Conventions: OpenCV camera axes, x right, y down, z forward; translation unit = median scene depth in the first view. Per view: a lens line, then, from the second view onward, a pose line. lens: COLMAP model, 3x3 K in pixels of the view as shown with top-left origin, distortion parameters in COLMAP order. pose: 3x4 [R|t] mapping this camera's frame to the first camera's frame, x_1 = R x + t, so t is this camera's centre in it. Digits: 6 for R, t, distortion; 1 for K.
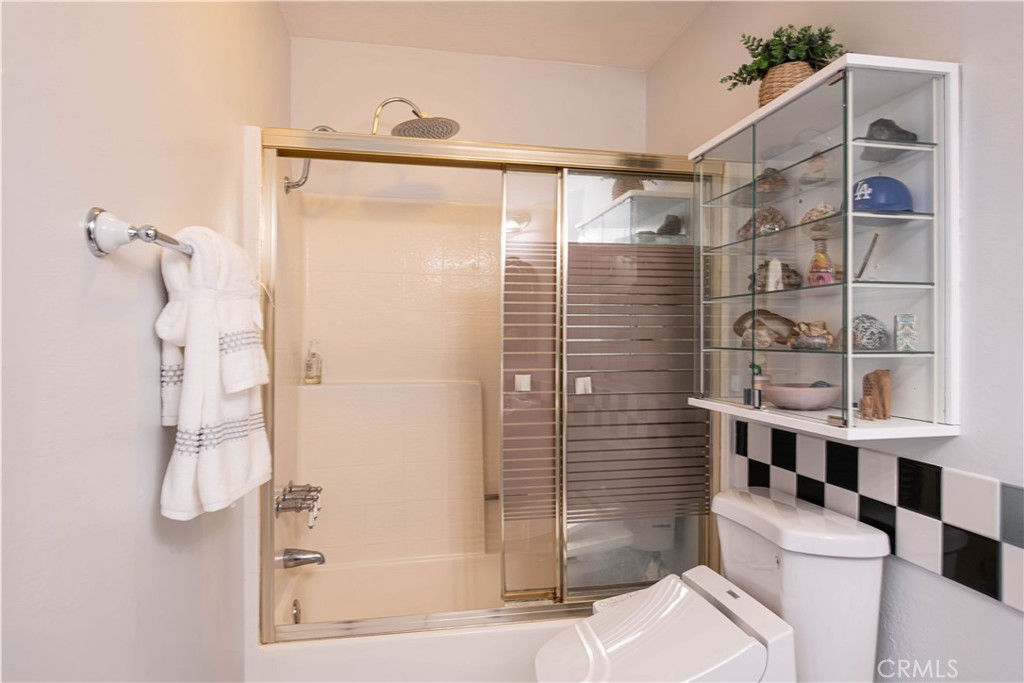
lens RADIAL K [[594.1, 0, 512.0], [0, 594.1, 341.5], [0, 0, 1]] dist [0.001470, -0.000717]
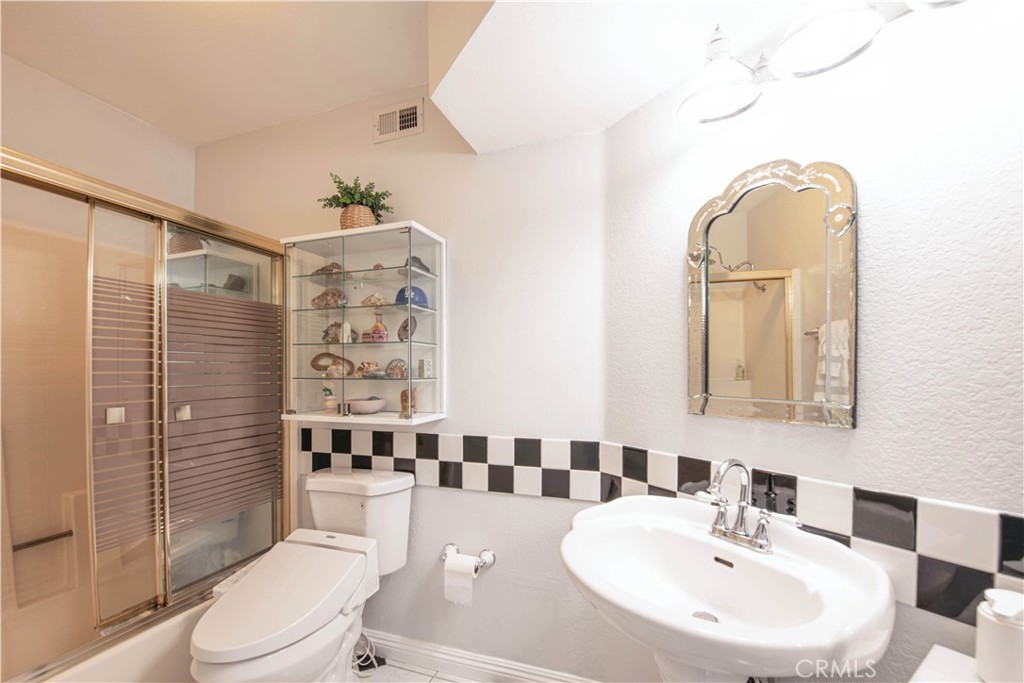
lens RADIAL K [[427.6, 0, 513.0], [0, 427.6, 381.9], [0, 0, 1]] dist [-0.000491, -0.007174]
pose [[0.500093, -0.024197, 0.865633, -0.332793], [0.007675, 0.999694, 0.023510, -0.001106], [-0.865937, -0.005113, 0.500126, 0.032288]]
